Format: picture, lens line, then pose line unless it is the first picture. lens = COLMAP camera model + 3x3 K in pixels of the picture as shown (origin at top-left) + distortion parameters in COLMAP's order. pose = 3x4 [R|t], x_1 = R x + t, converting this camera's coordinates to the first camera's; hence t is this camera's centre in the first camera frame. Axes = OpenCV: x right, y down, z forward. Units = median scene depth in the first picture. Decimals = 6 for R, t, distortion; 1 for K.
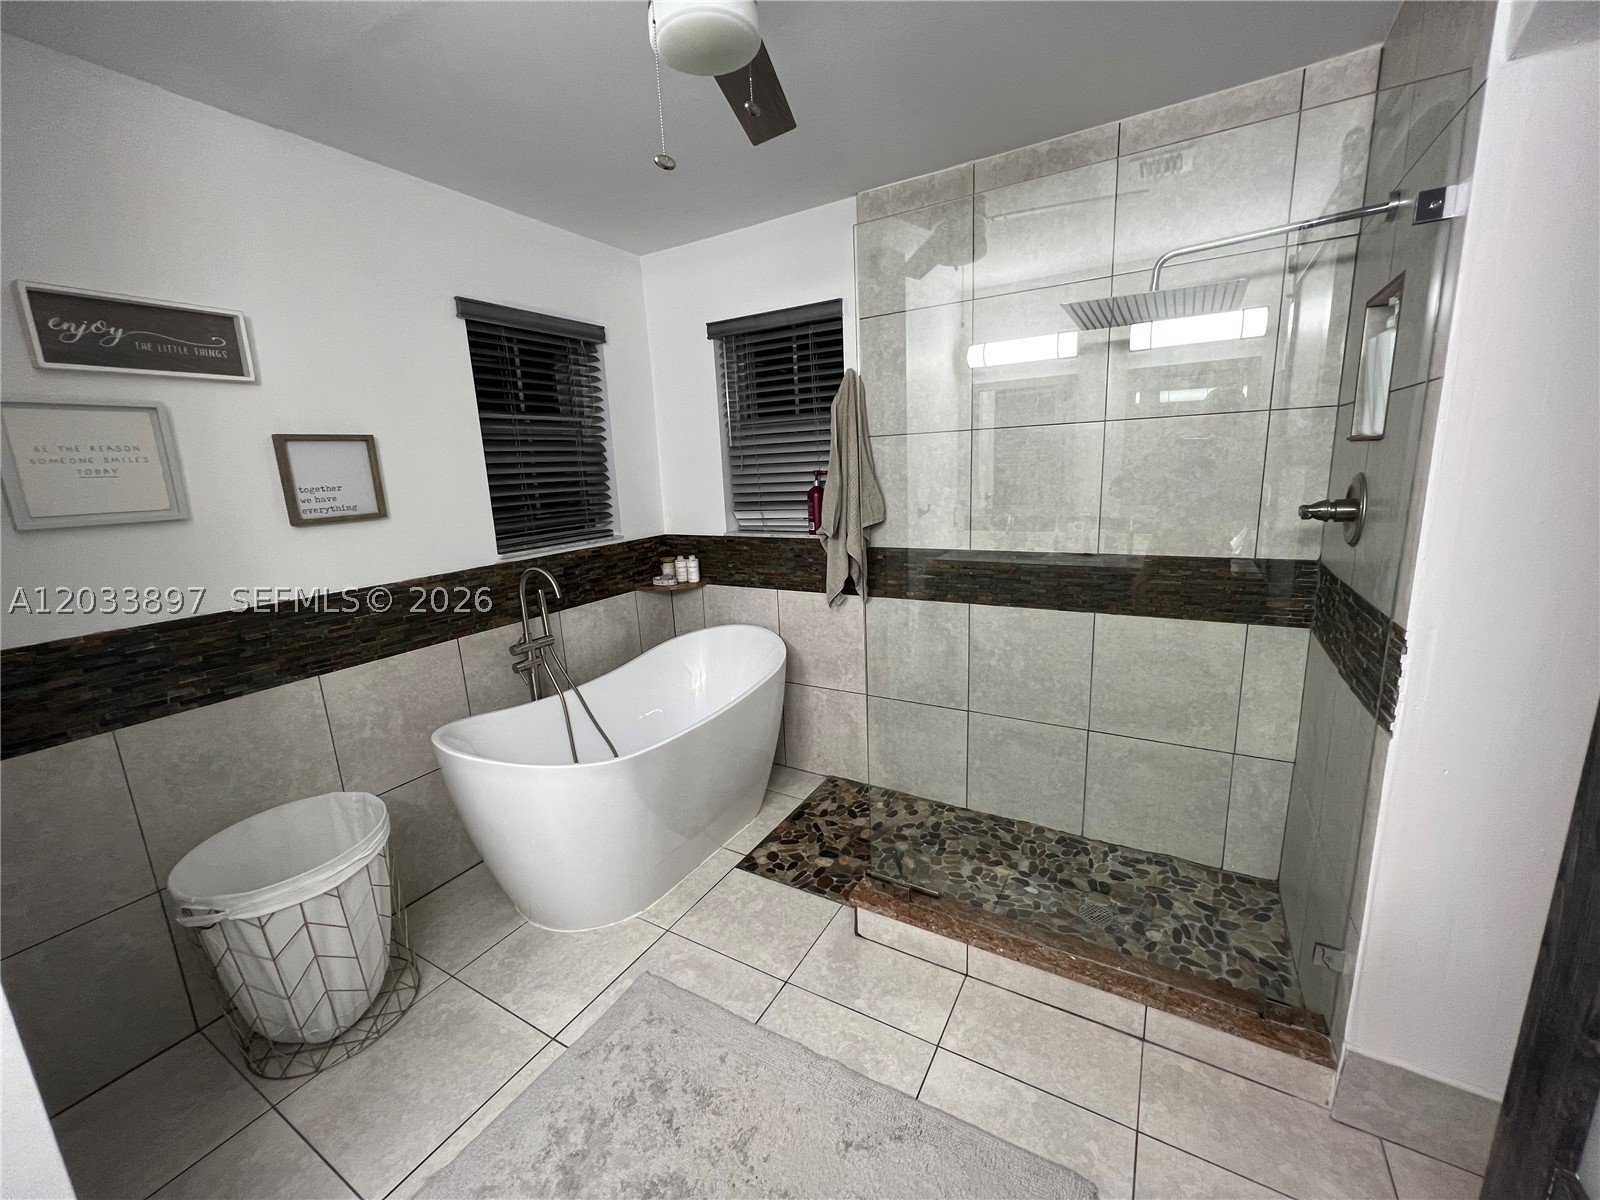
lens RADIAL K [[639.8, 0, 799.4], [0, 639.8, 599.4], [0, 0, 1]] dist [-0.004260, 0.001365]
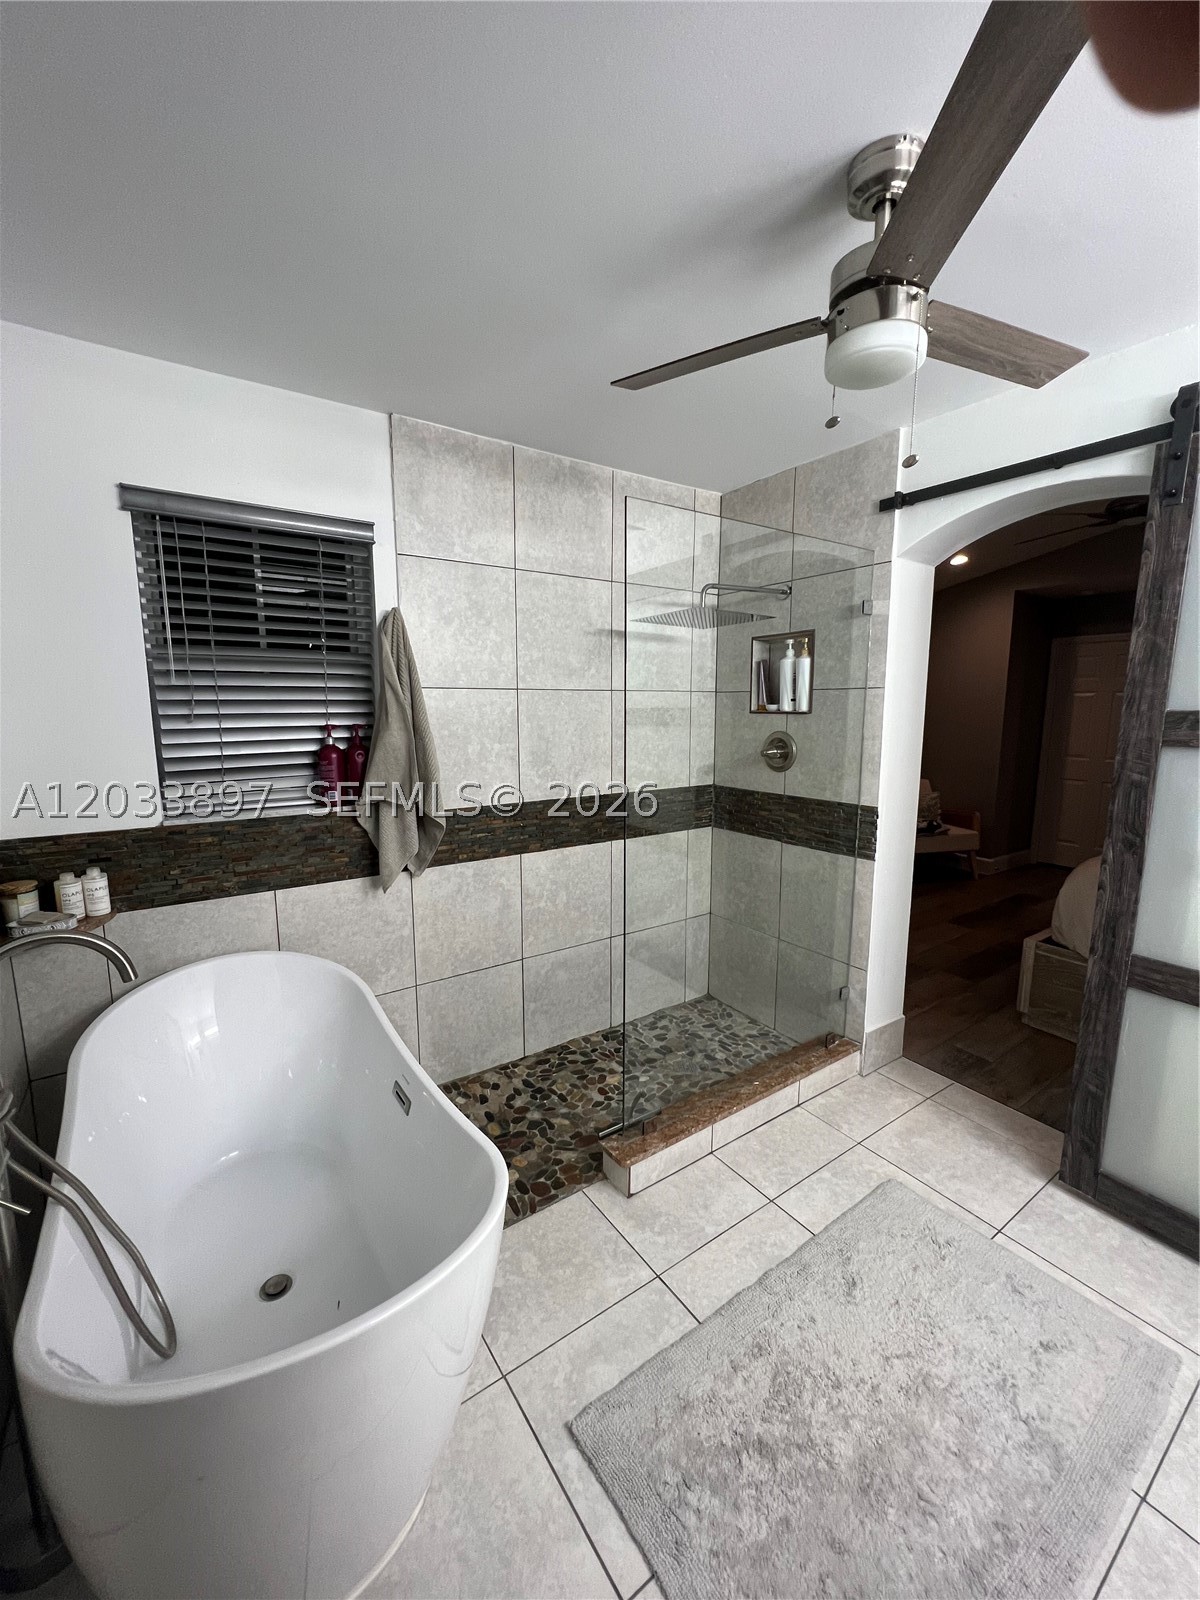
lens RADIAL K [[639.8, 0, 599.4], [0, 639.8, 800.4], [0, 0, 1]] dist [-0.004260, 0.001365]
pose [[0.423560, -0.092754, 0.901107, -0.617869], [0.169124, 0.985351, 0.021929, -0.082407], [-0.889940, 0.143110, 0.433042, 0.436890]]
